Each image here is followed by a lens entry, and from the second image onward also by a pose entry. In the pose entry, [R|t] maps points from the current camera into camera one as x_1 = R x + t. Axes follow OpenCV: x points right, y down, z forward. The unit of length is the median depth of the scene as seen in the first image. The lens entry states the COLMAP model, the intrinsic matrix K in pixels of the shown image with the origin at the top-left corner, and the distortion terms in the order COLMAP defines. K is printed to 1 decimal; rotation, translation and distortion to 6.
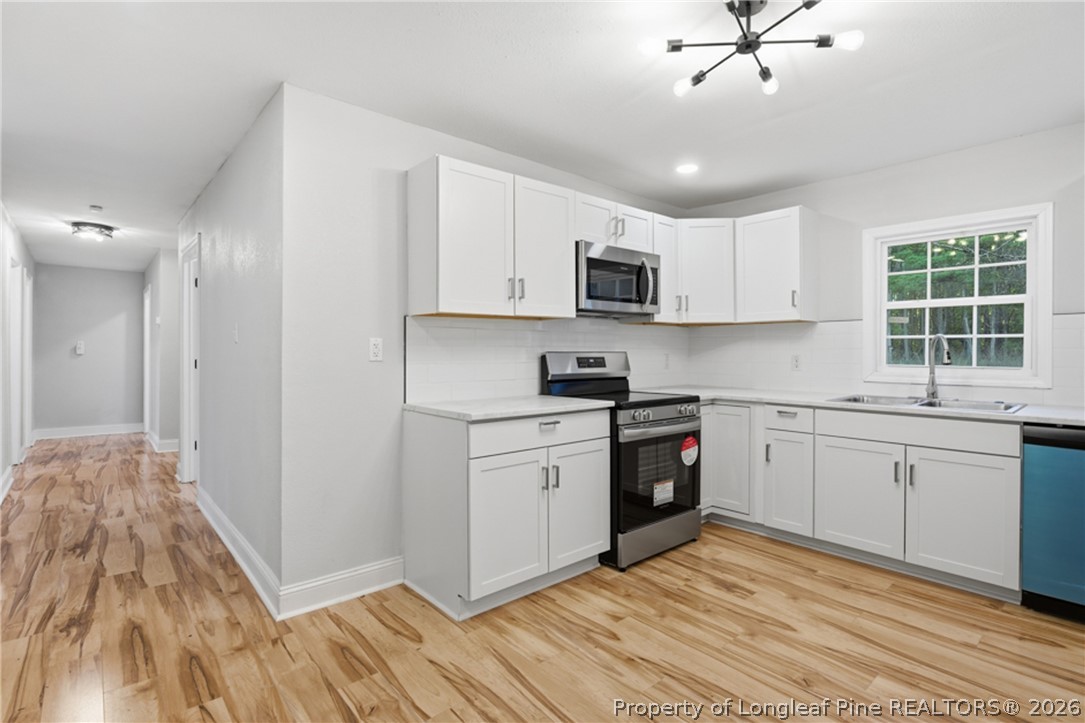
lens RADIAL K [[515.6, 0, 546.0], [0, 515.6, 354.2], [0, 0, 1]] dist [-0.010659, 0.000255]
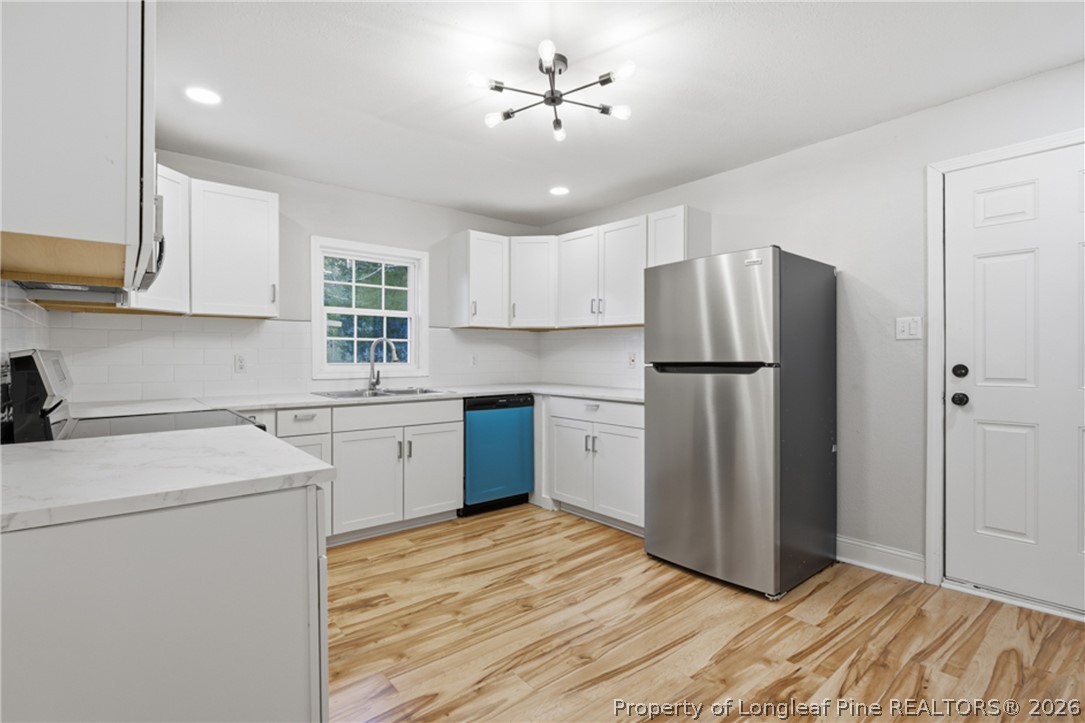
lens RADIAL K [[512.6, 0, 542.5], [0, 512.6, 361.5], [0, 0, 1]] dist [-0.003028, 0.000163]
pose [[0.036600, -0.016159, 0.999199, -0.469145], [0.004164, 0.999863, 0.016018, 0.001079], [-0.999321, 0.003575, 0.036662, 0.553113]]
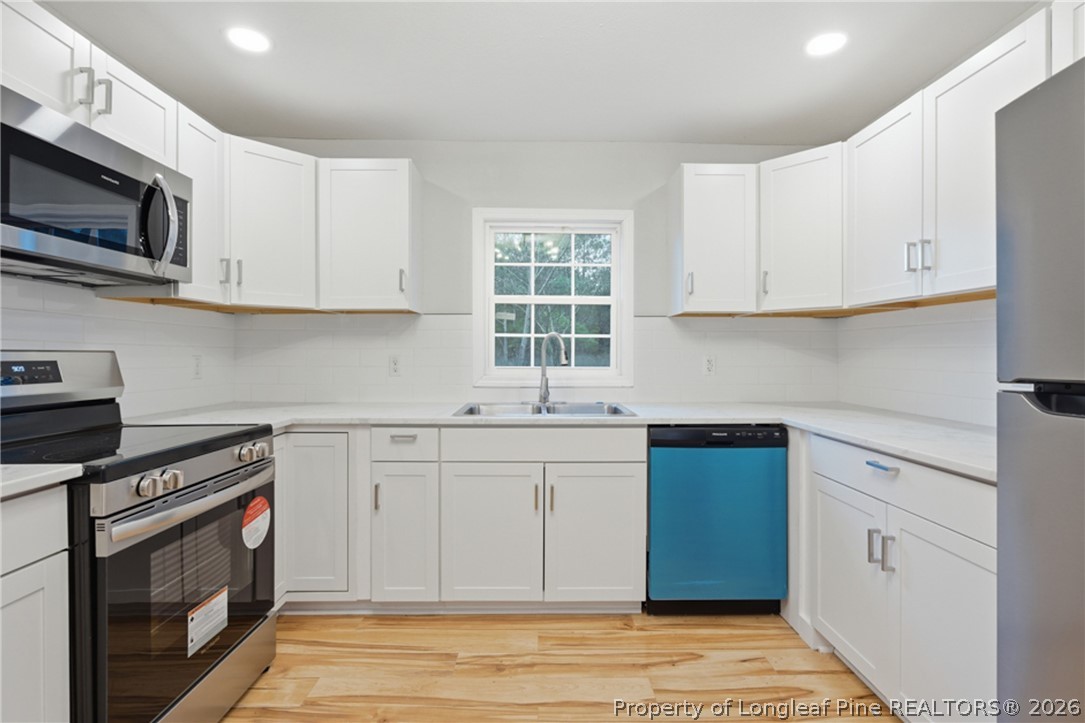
lens RADIAL K [[515.6, 0, 546.0], [0, 515.6, 354.2], [0, 0, 1]] dist [-0.010659, 0.000255]
pose [[0.654252, 0.000361, 0.756277, 0.059663], [0.003063, 0.999990, -0.003127, 0.002731], [-0.756271, 0.004362, 0.654244, 0.399428]]
